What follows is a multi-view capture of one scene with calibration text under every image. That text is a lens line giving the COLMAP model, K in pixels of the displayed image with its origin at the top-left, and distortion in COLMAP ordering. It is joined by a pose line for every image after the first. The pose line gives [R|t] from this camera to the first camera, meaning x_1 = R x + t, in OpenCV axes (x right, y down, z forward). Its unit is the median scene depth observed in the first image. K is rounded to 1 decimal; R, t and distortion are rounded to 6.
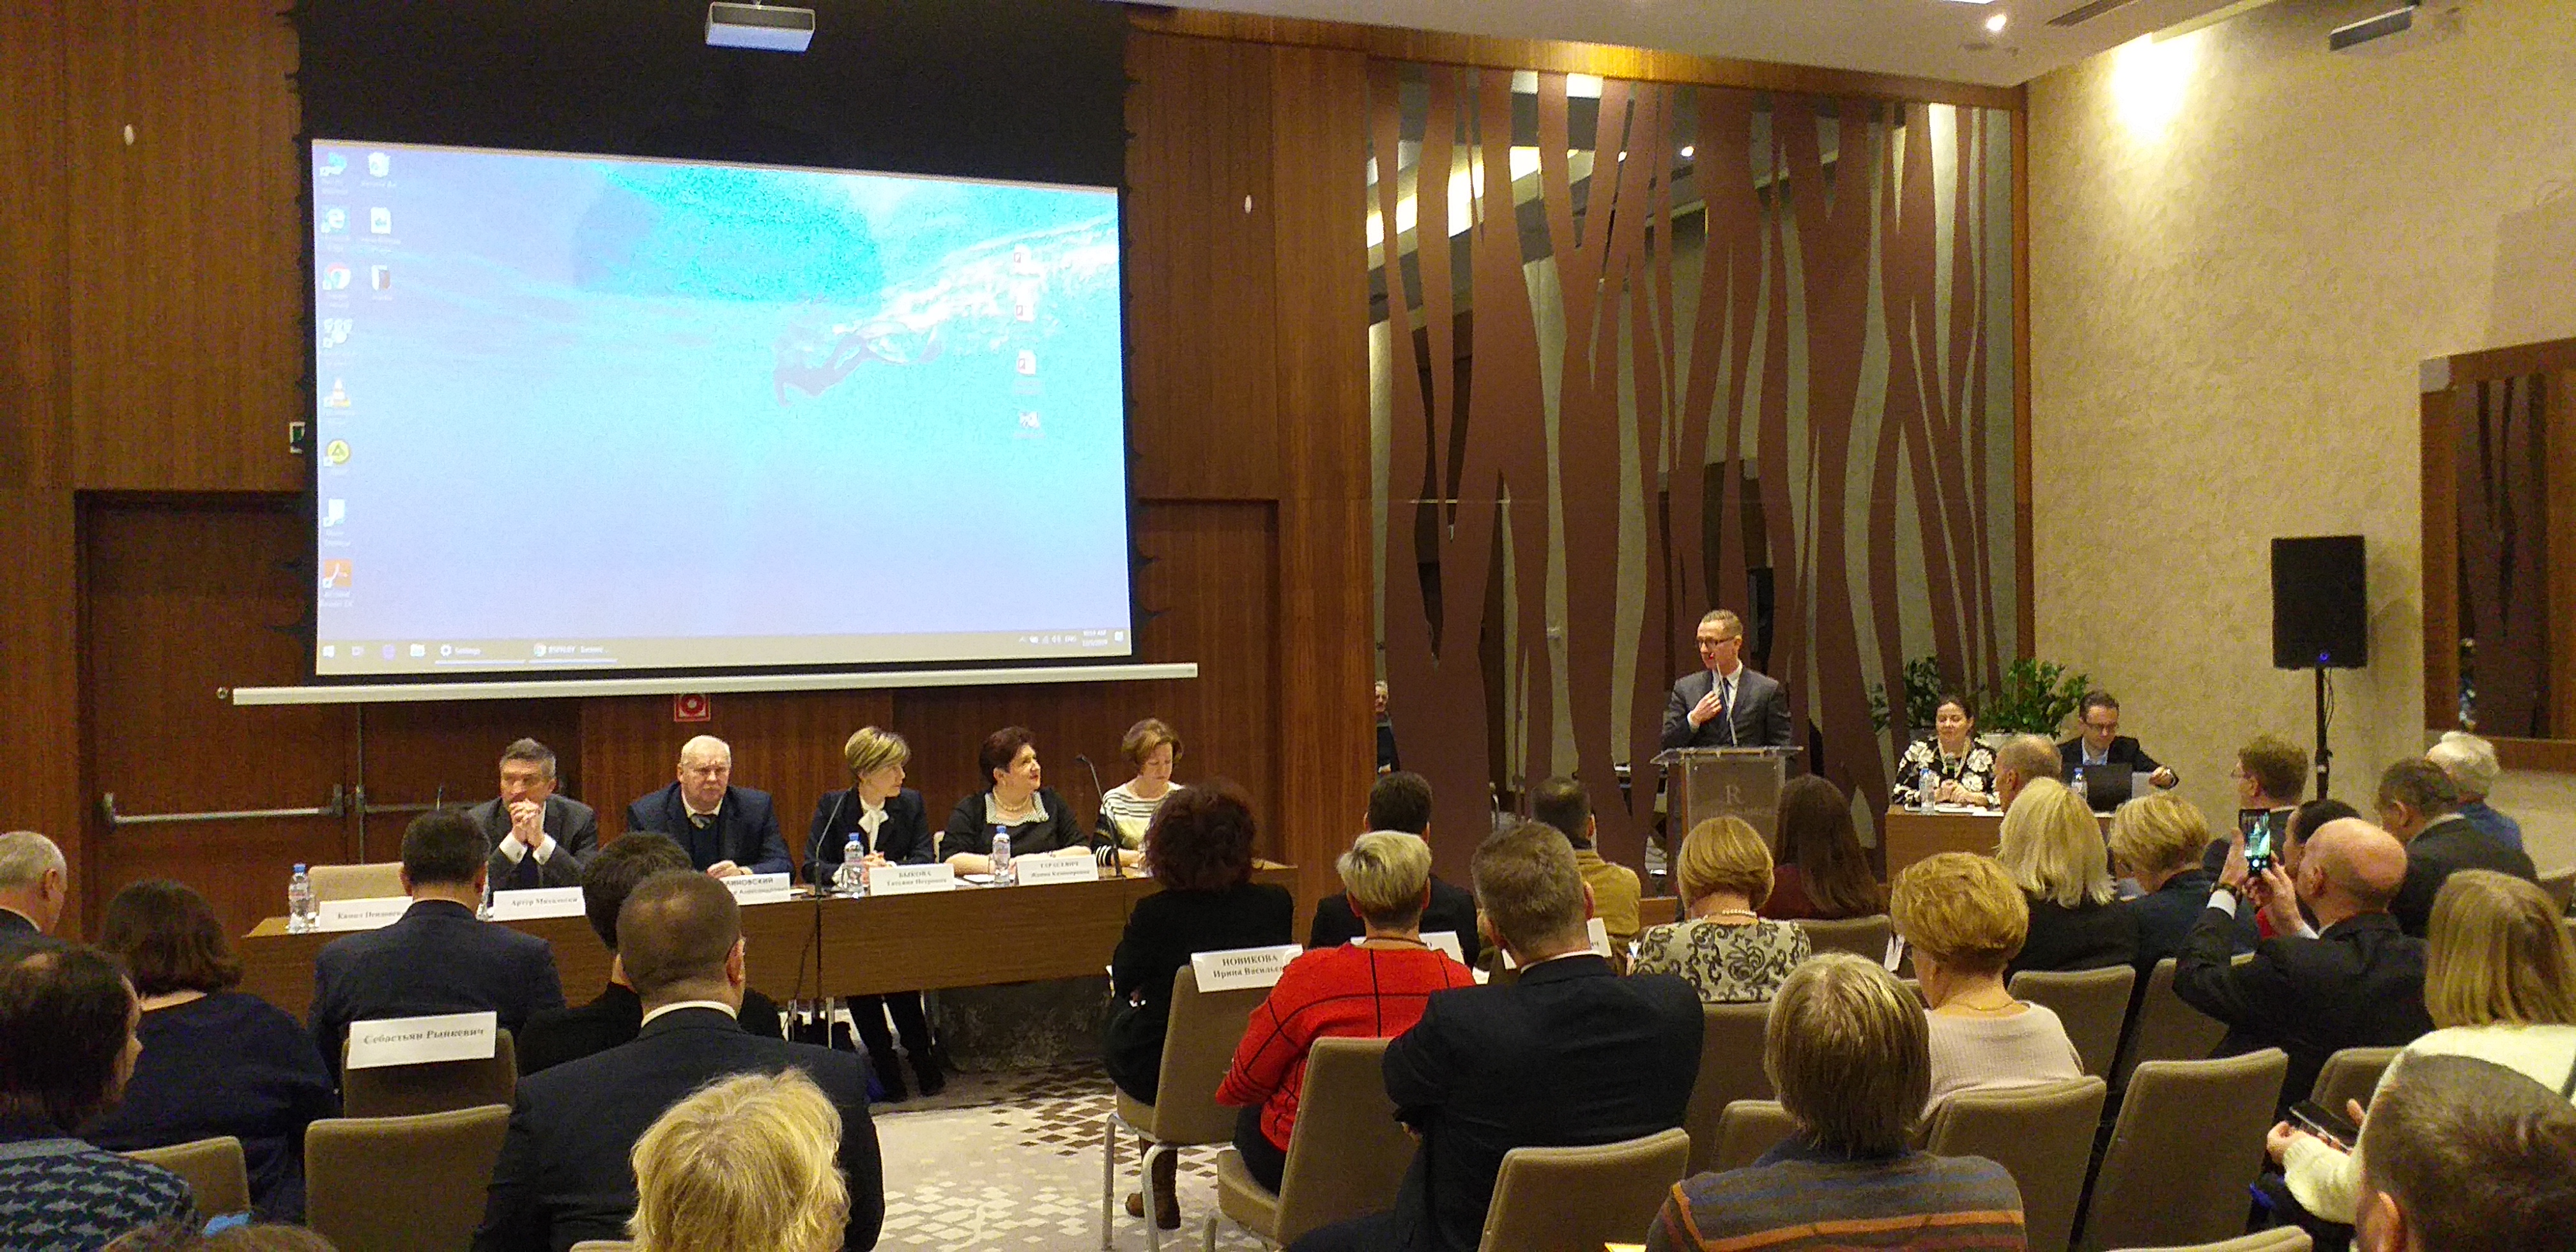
lens RADIAL K [[1737.9, 0, 1330.6], [0, 1737.9, 662.6], [0, 0, 1]] dist [0.047016, -0.083272]
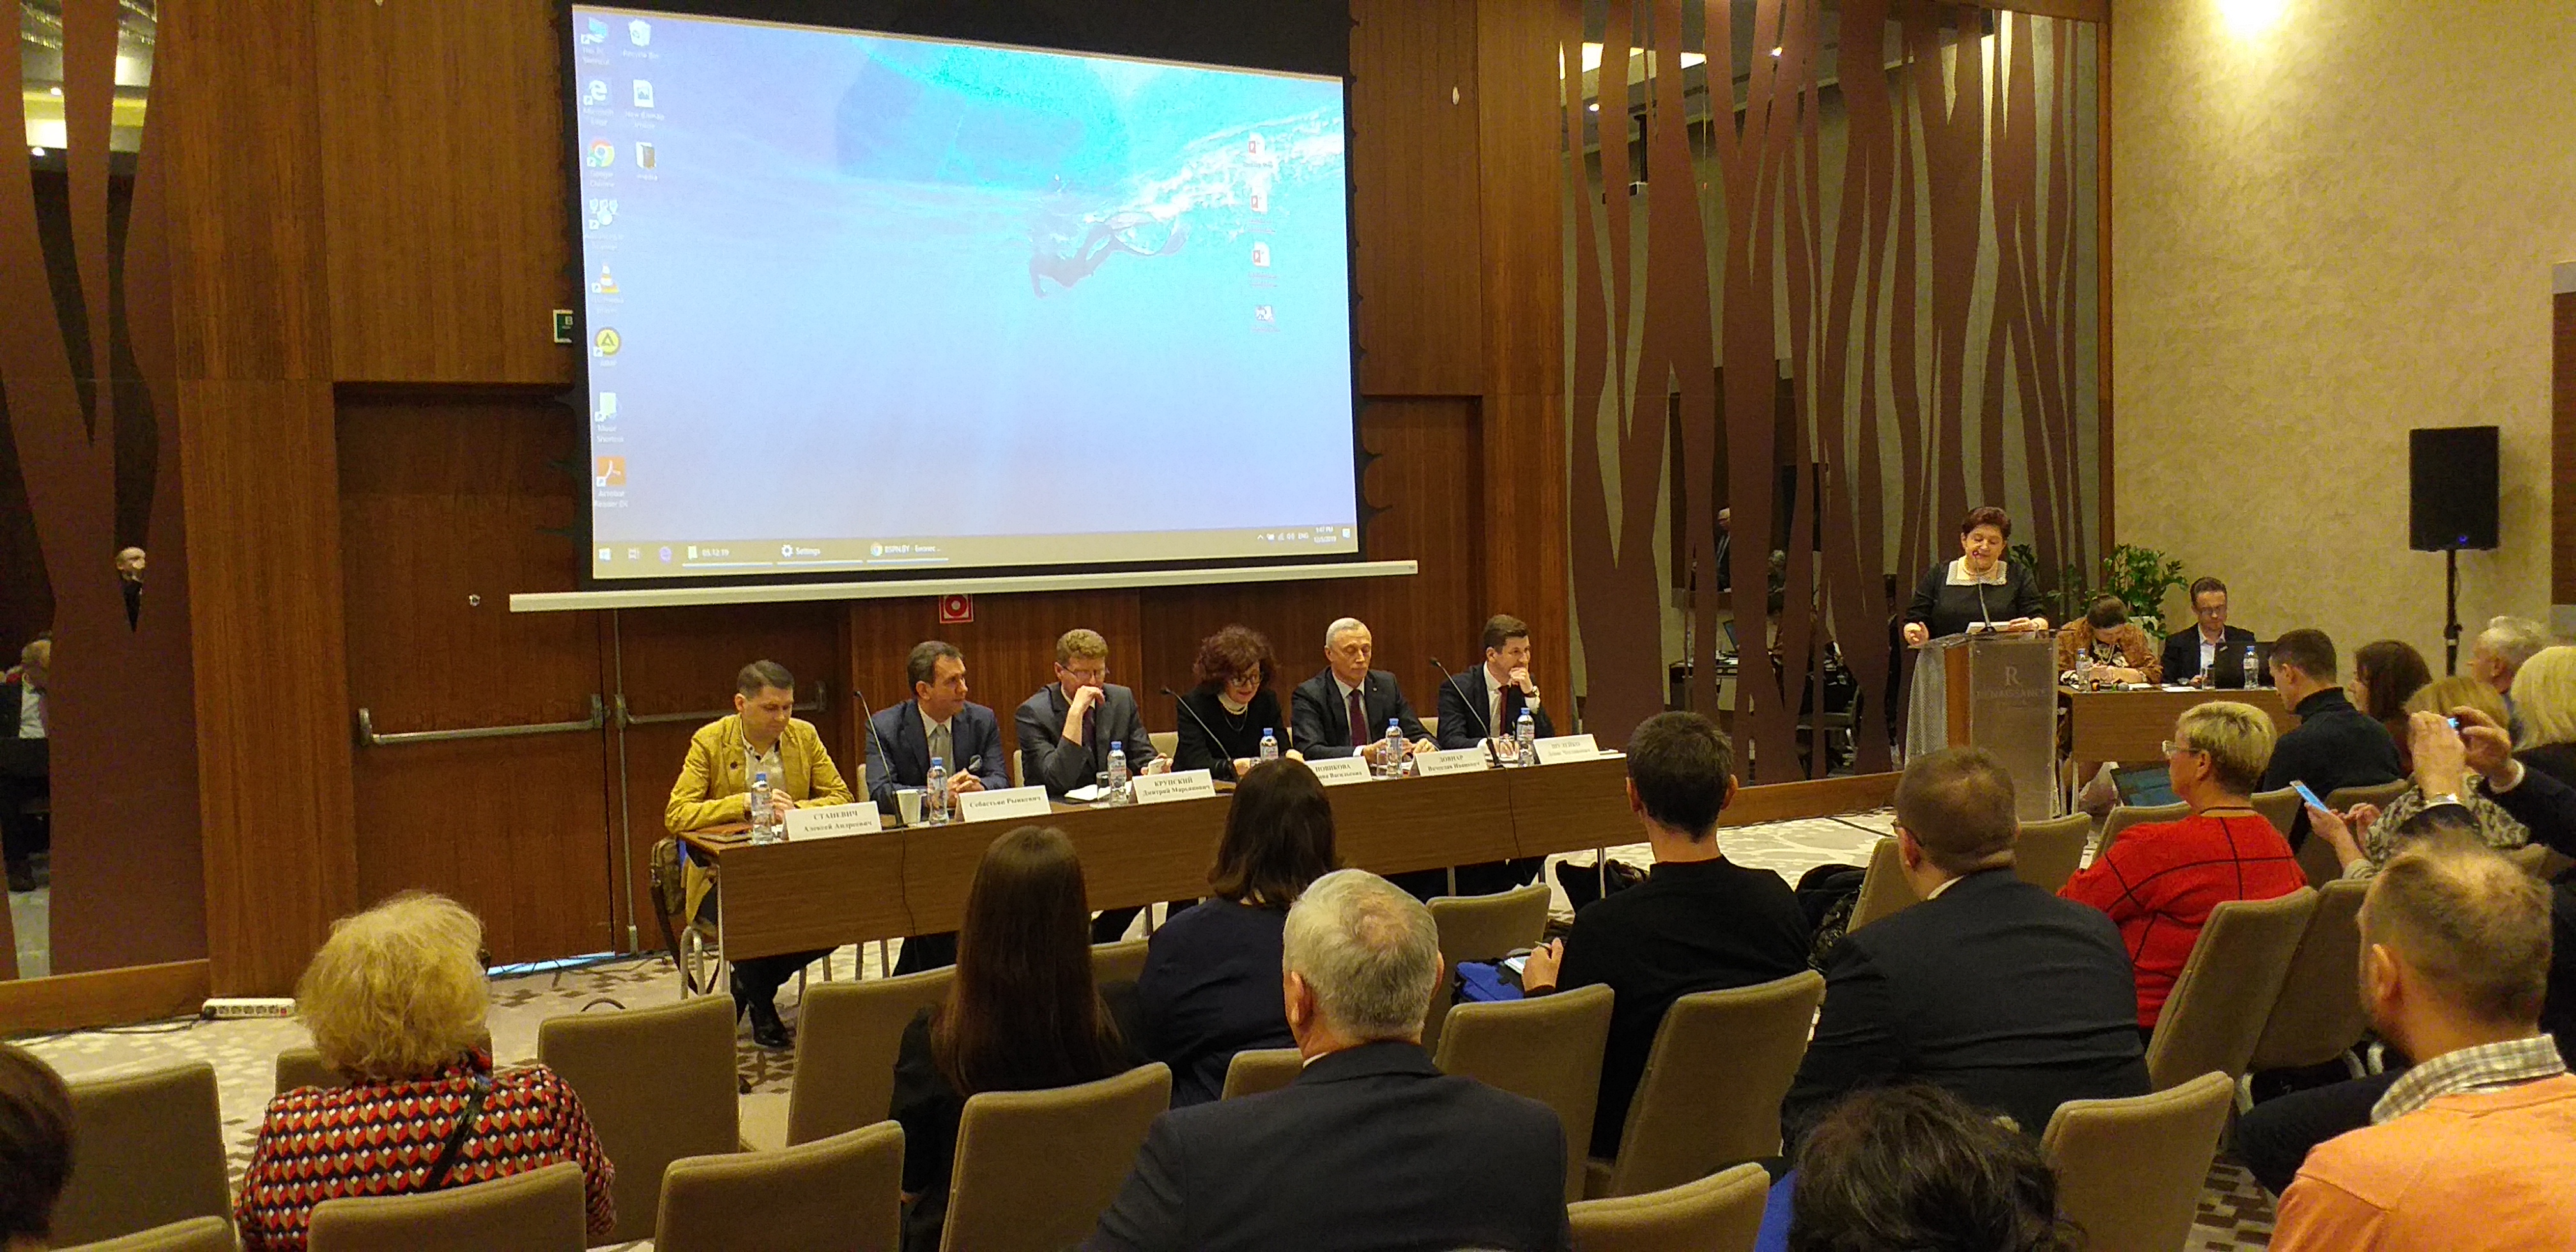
lens RADIAL K [[1737.9, 0, 1330.6], [0, 1737.9, 662.6], [0, 0, 1]] dist [0.047016, -0.083272]
pose [[0.991804, -0.021125, 0.126007, -0.264972], [0.014877, 0.998622, 0.050322, 0.009111], [-0.126897, -0.048035, 0.990752, 0.007058]]
